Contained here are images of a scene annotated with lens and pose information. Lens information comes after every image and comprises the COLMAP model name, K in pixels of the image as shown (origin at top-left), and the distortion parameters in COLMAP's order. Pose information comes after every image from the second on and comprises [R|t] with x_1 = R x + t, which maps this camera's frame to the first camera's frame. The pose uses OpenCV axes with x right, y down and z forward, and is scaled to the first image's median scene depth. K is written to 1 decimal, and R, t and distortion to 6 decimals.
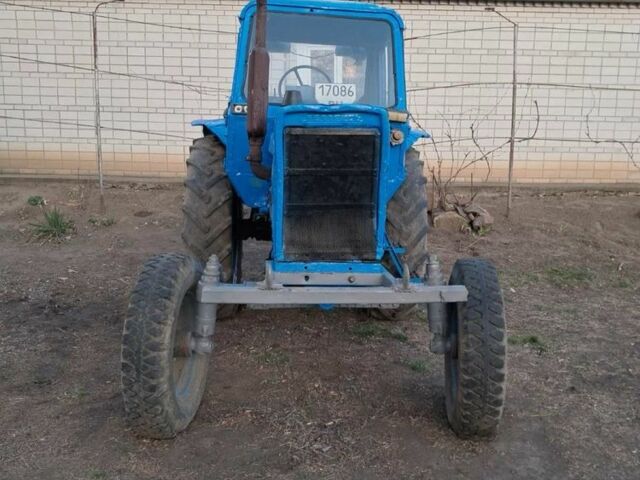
lens RADIAL K [[669.4, 0, 320.0], [0, 669.4, 240.0], [0, 0, 1]] dist [0.037026, 0.001062]
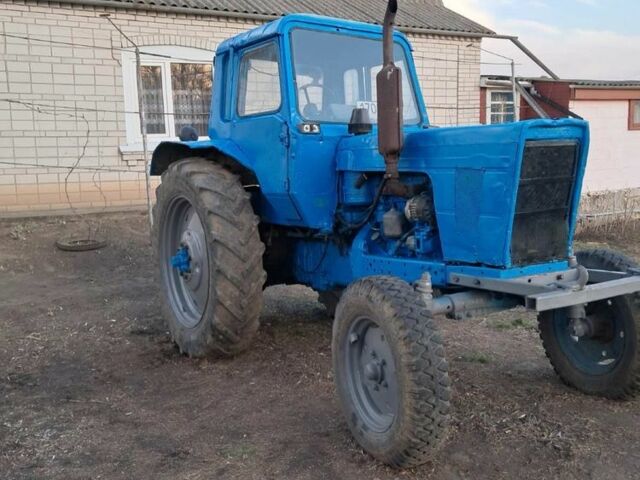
lens RADIAL K [[669.4, 0, 320.0], [0, 669.4, 240.0], [0, 0, 1]] dist [0.037026, 0.001062]
pose [[0.883675, -0.097714, 0.457788, -0.699475], [0.110920, 0.993827, -0.001980, -0.037837], [-0.454769, 0.052528, 0.889059, 0.174246]]
